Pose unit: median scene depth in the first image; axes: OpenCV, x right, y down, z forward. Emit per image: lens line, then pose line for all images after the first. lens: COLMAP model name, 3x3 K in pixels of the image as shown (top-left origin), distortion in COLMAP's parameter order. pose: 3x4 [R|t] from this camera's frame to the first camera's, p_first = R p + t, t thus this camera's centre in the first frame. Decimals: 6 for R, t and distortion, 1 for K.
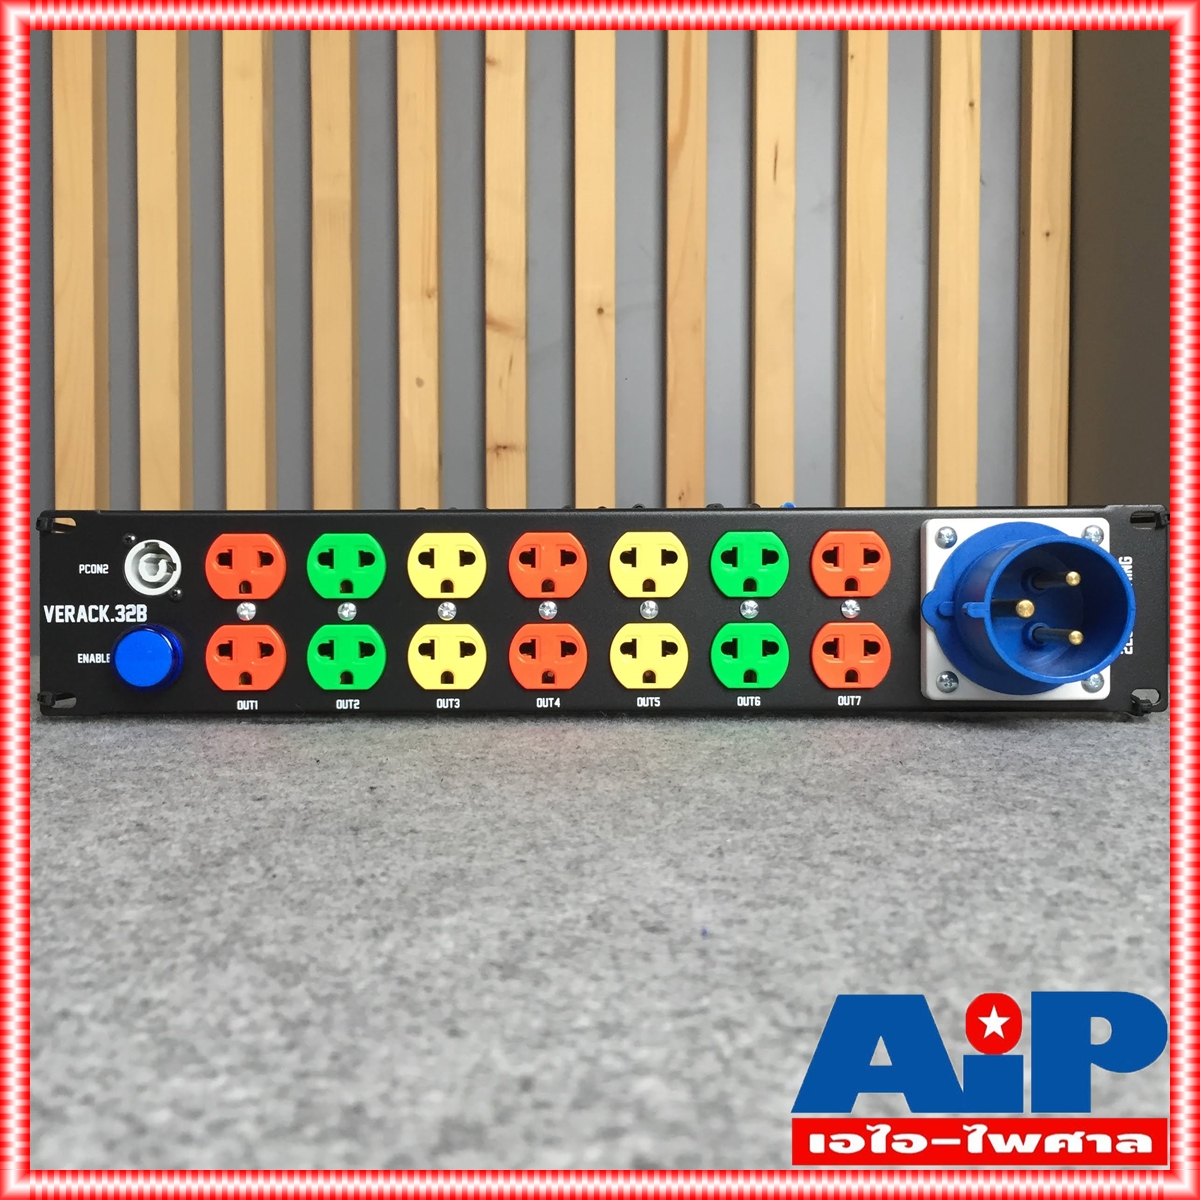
lens RADIAL K [[1310.5, 0, 627.2], [0, 1310.5, 600.3], [0, 0, 1]] dist [0.015264, 0.015621]
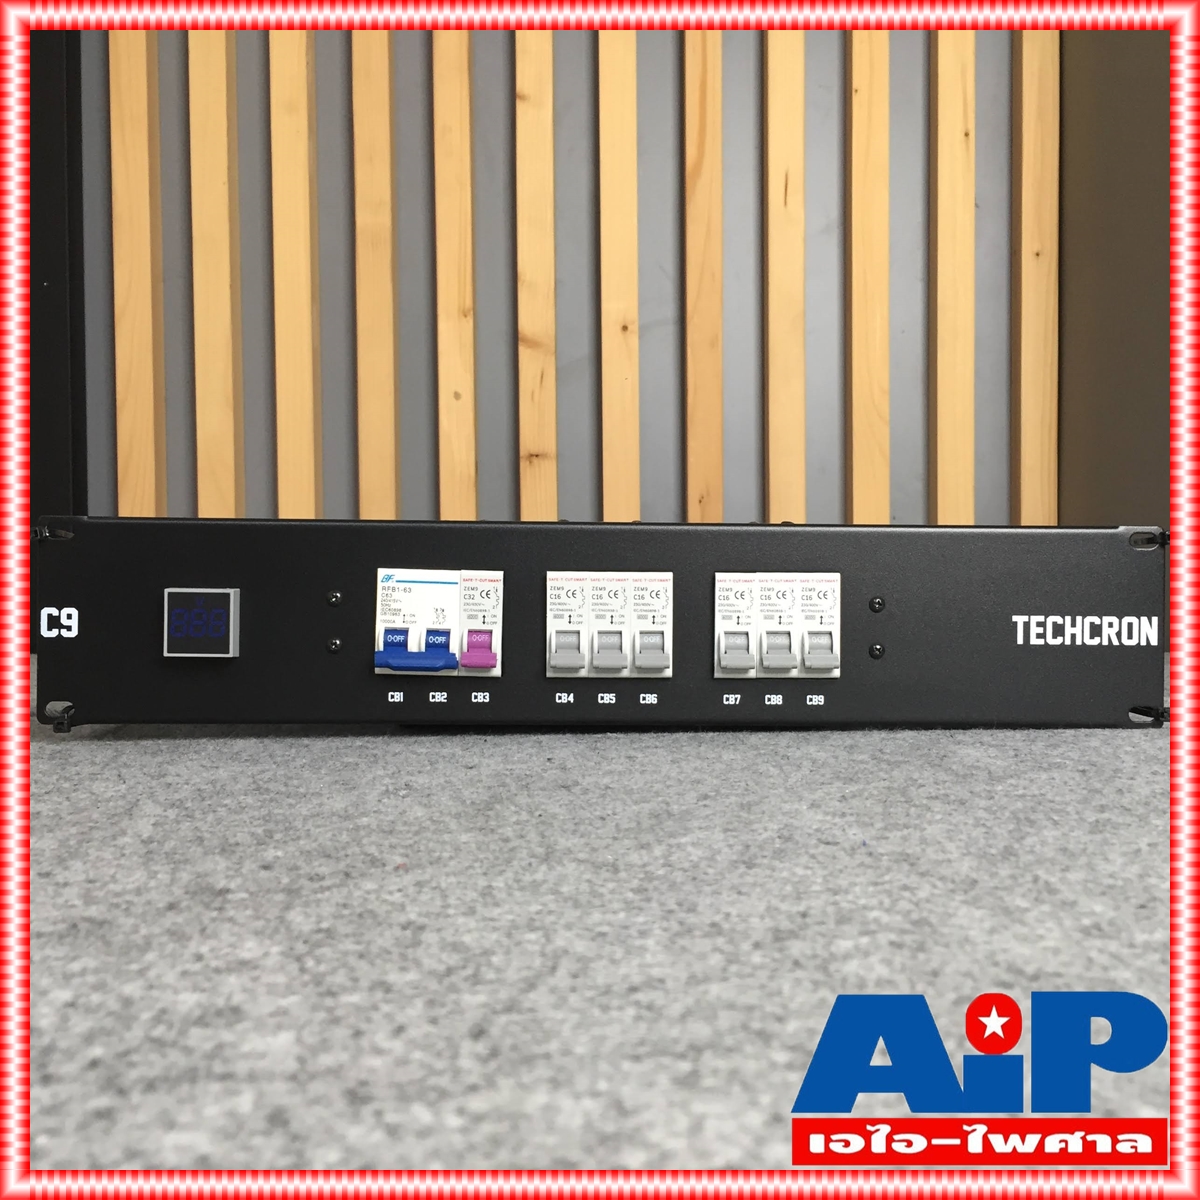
lens RADIAL K [[1310.5, 0, 627.2], [0, 1310.5, 600.3], [0, 0, 1]] dist [0.015264, 0.015621]
pose [[0.999841, -0.009581, 0.015055, -0.159039], [0.009463, 0.999924, 0.007886, -0.025732], [-0.015129, -0.007742, 0.999856, -0.332781]]
